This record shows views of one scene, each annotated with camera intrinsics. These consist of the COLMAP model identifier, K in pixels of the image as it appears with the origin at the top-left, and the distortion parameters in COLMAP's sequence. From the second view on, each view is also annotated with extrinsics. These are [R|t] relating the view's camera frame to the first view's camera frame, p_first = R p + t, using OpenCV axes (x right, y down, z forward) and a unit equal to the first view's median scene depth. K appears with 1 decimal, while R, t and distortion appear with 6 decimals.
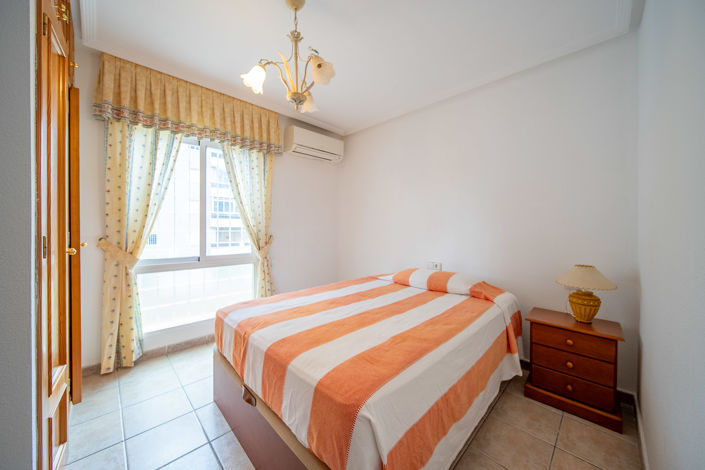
lens RADIAL K [[253.0, 0, 352.7], [0, 253.0, 229.6], [0, 0, 1]] dist [-0.004665, 0.000034]
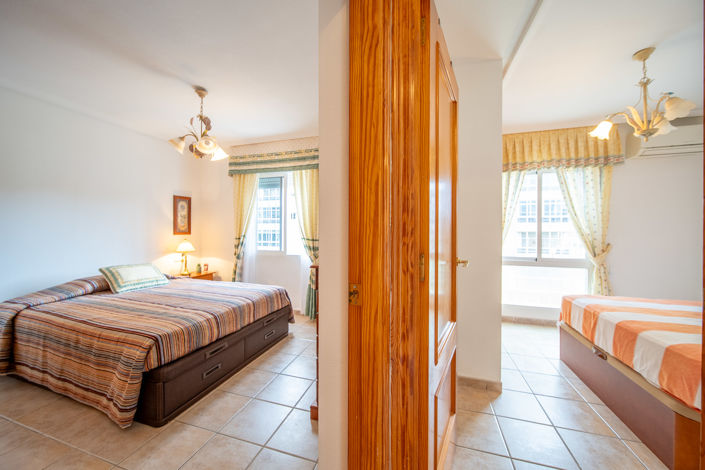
lens RADIAL K [[253.0, 0, 352.7], [0, 253.0, 229.6], [0, 0, 1]] dist [-0.004665, 0.000034]
pose [[0.474843, -0.005009, -0.880056, 0.104705], [-0.007065, 0.999930, -0.009503, -0.021692], [0.880042, 0.010730, 0.474775, -0.504655]]
